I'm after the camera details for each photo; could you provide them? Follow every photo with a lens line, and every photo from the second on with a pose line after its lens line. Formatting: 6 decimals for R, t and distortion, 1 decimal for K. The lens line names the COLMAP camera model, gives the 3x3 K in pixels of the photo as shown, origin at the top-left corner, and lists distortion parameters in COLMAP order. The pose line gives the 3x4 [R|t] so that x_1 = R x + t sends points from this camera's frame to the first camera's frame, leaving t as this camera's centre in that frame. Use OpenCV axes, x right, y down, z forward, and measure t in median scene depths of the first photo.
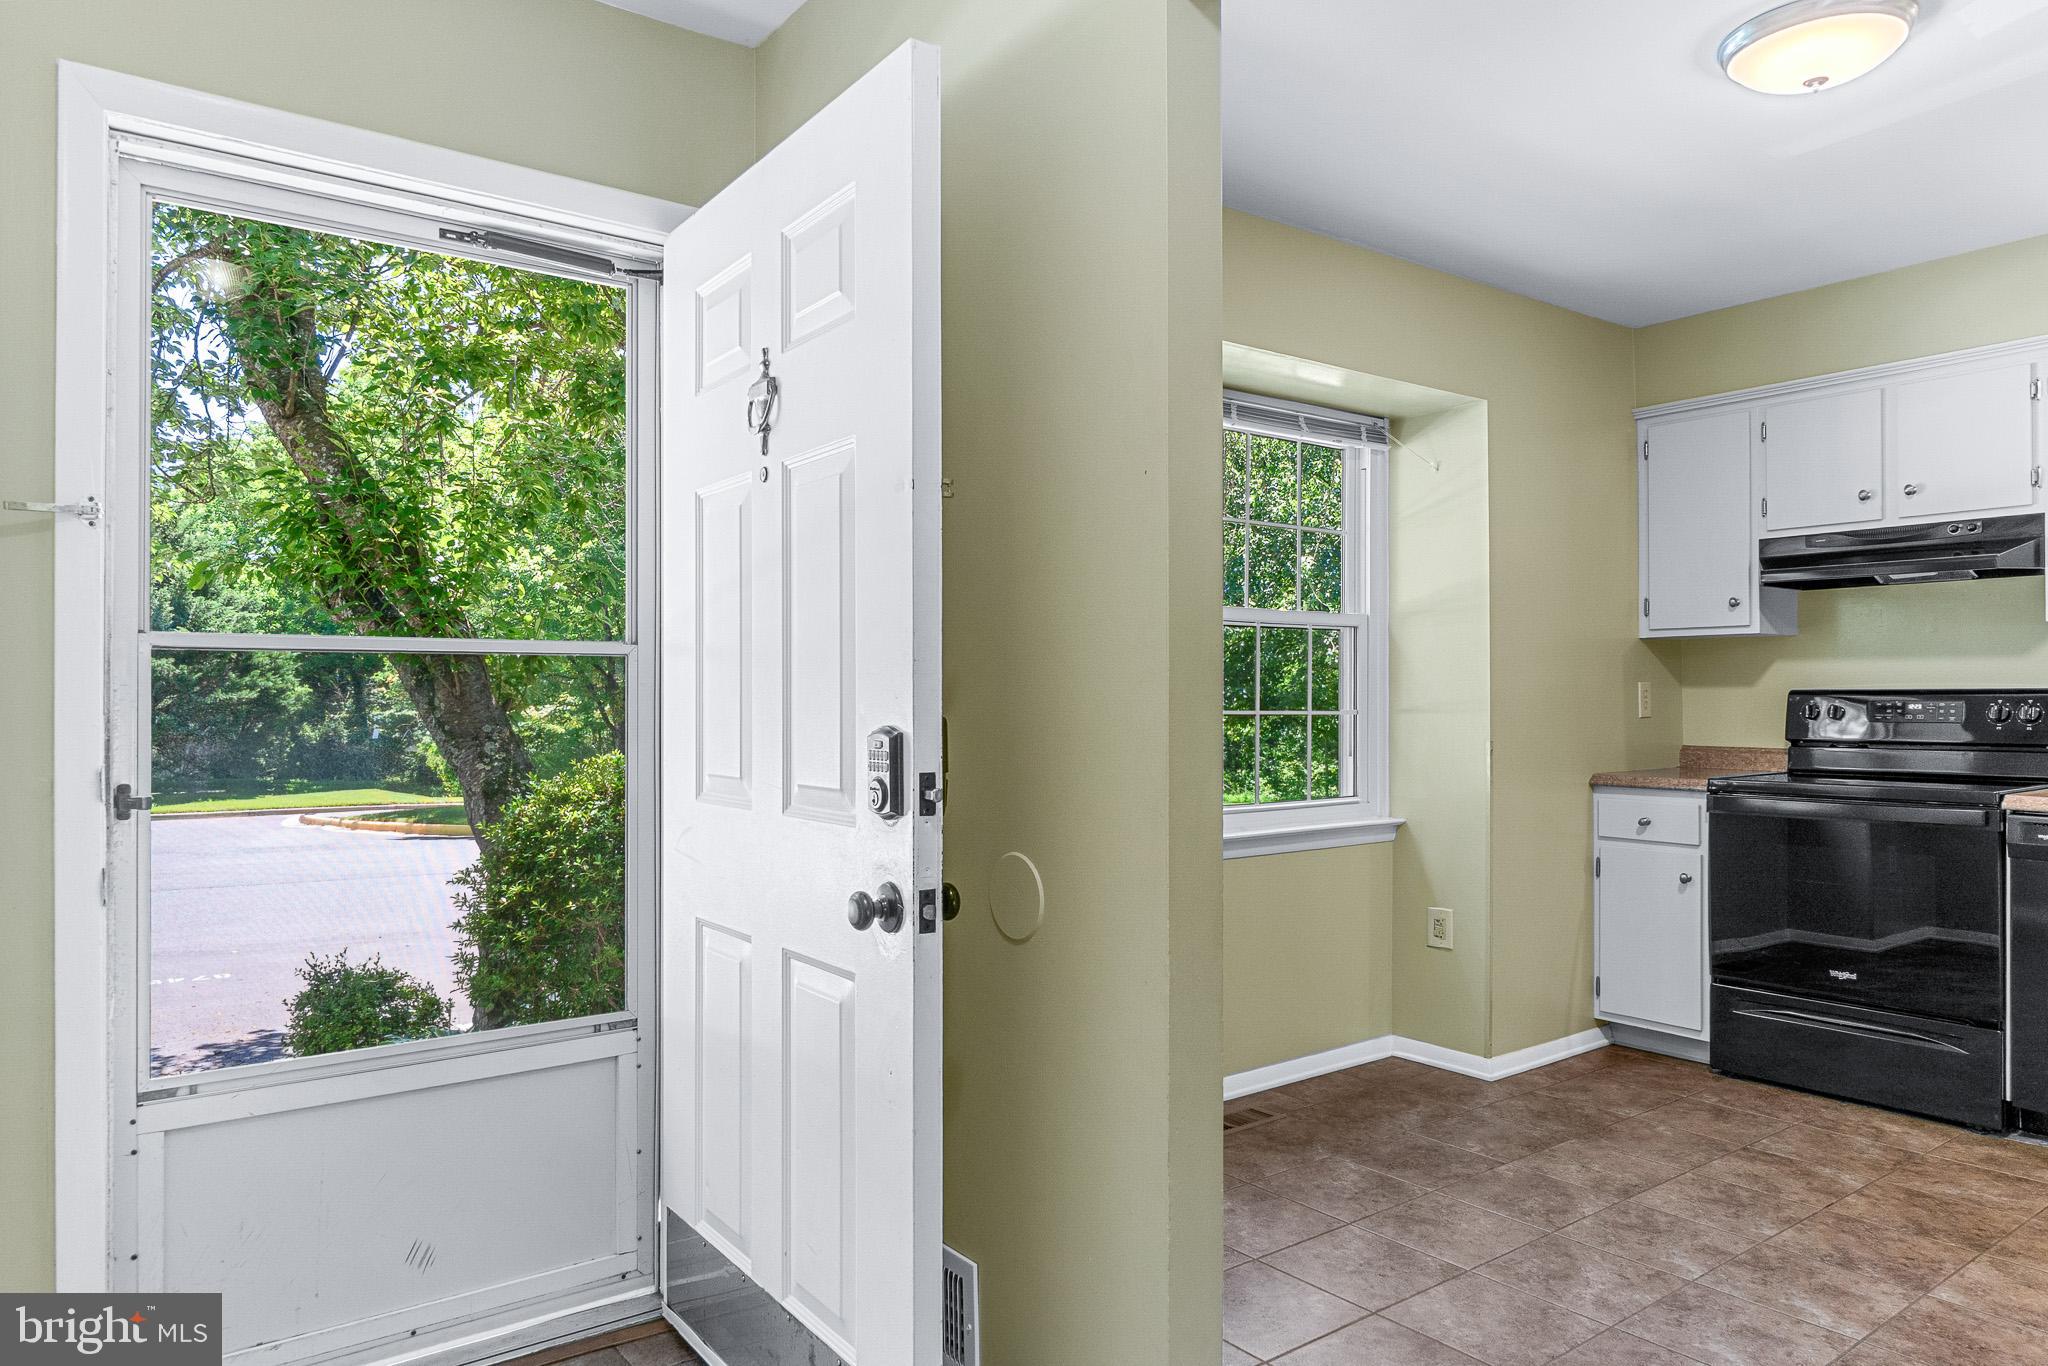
lens RADIAL K [[1296.1, 0, 1024.0], [0, 1296.1, 683.0], [0, 0, 1]] dist [0.000749, 0.000646]
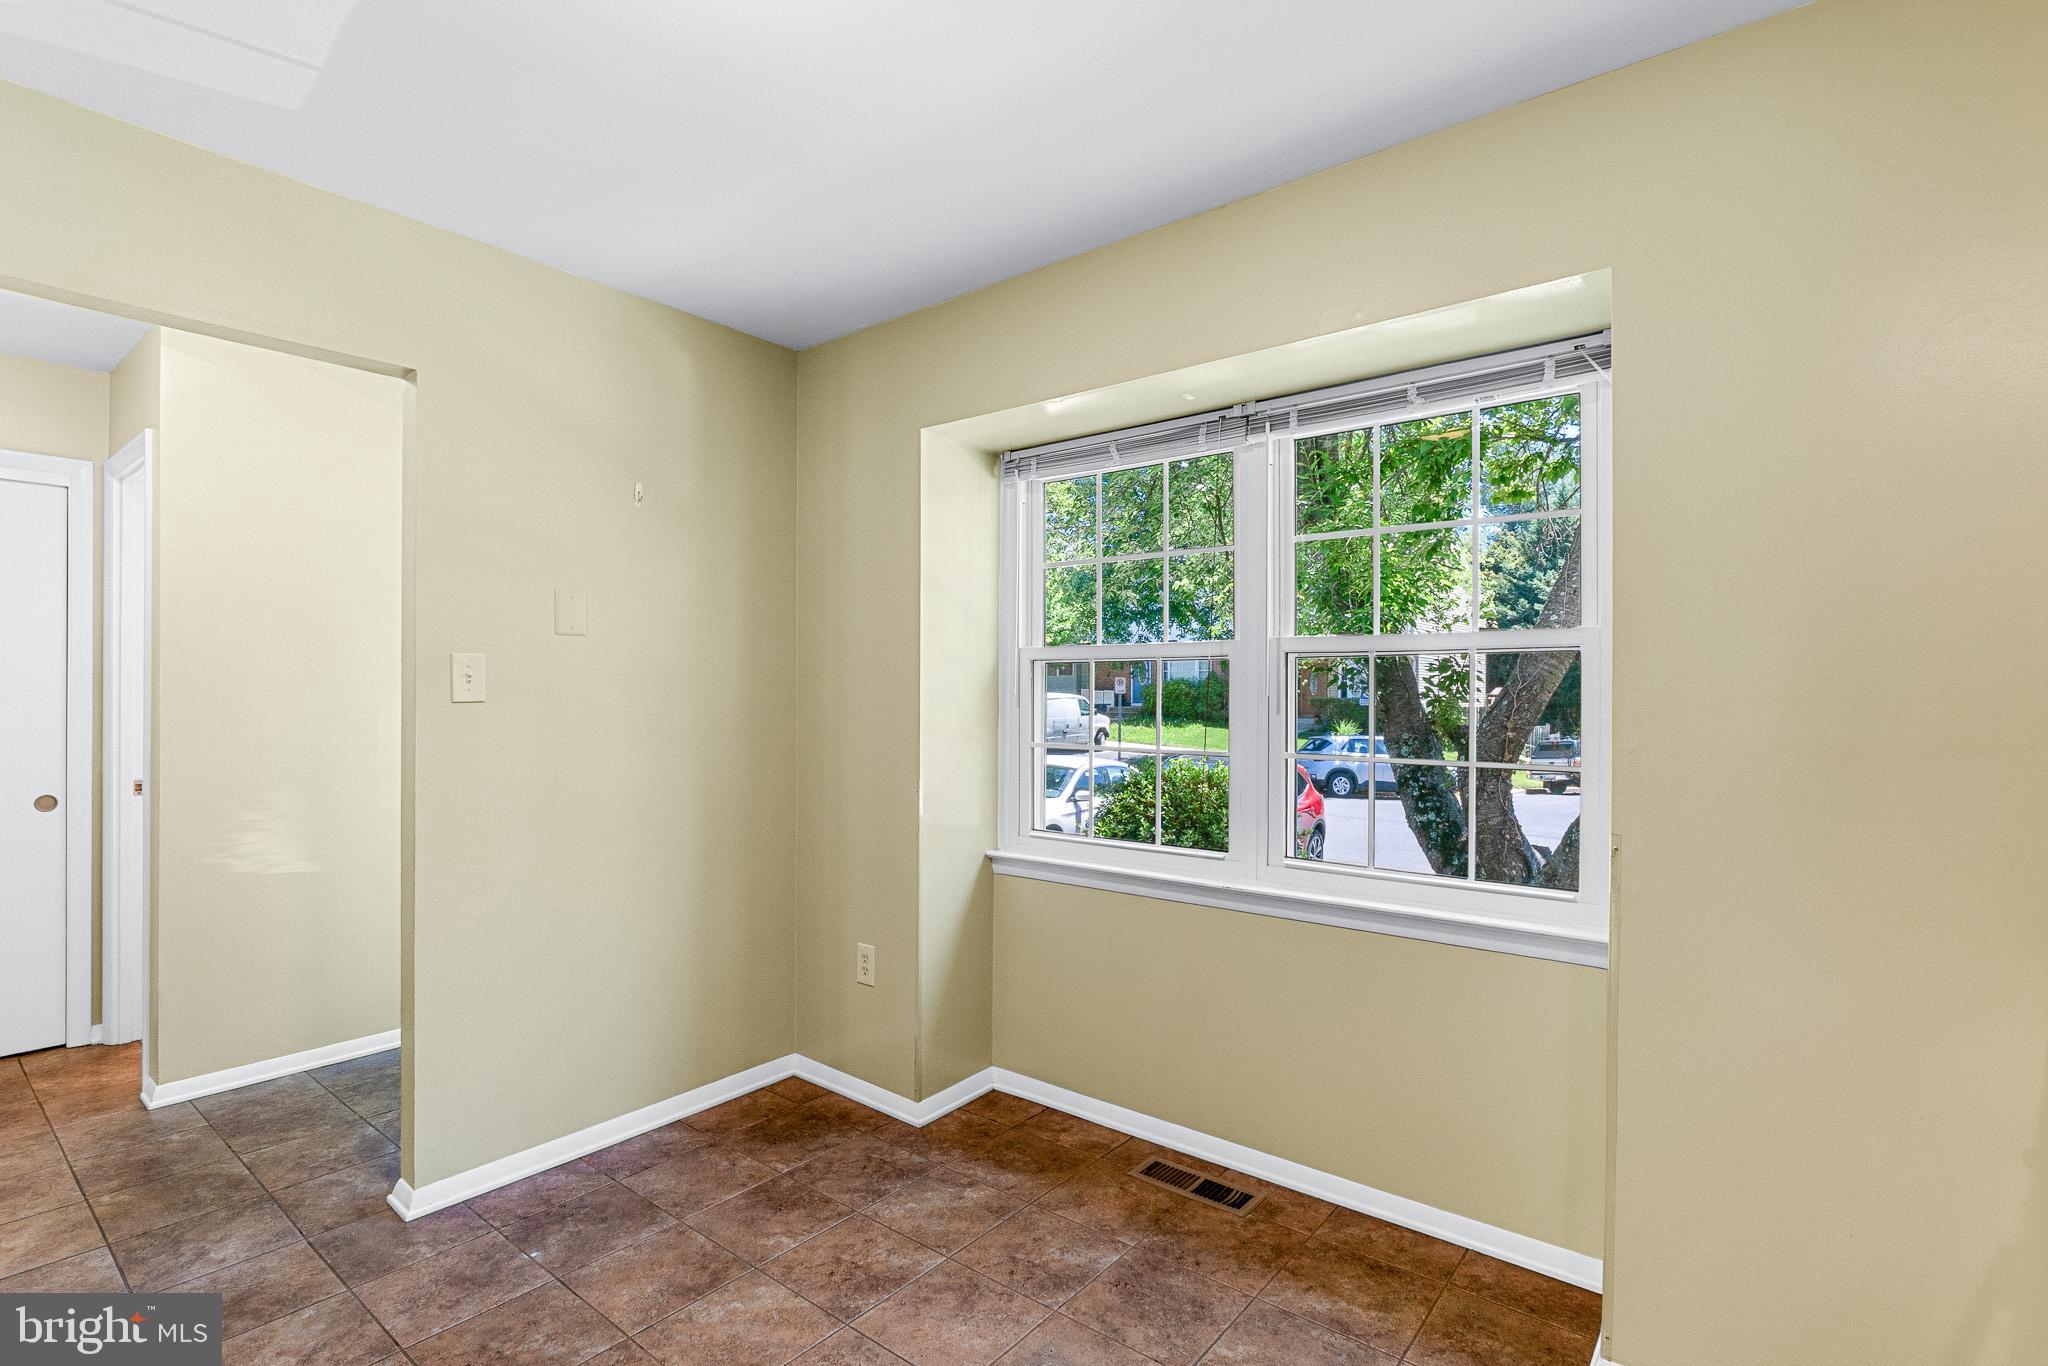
lens RADIAL K [[954.9, 0, 1018.8], [0, 954.9, 692.5], [0, 0, 1]] dist [0.000542, -0.000498]
pose [[0.260027, -0.000656, -0.965601, 0.790860], [-0.002840, 0.999995, -0.001445, -0.020186], [0.965597, 0.003118, 0.260024, 0.685373]]
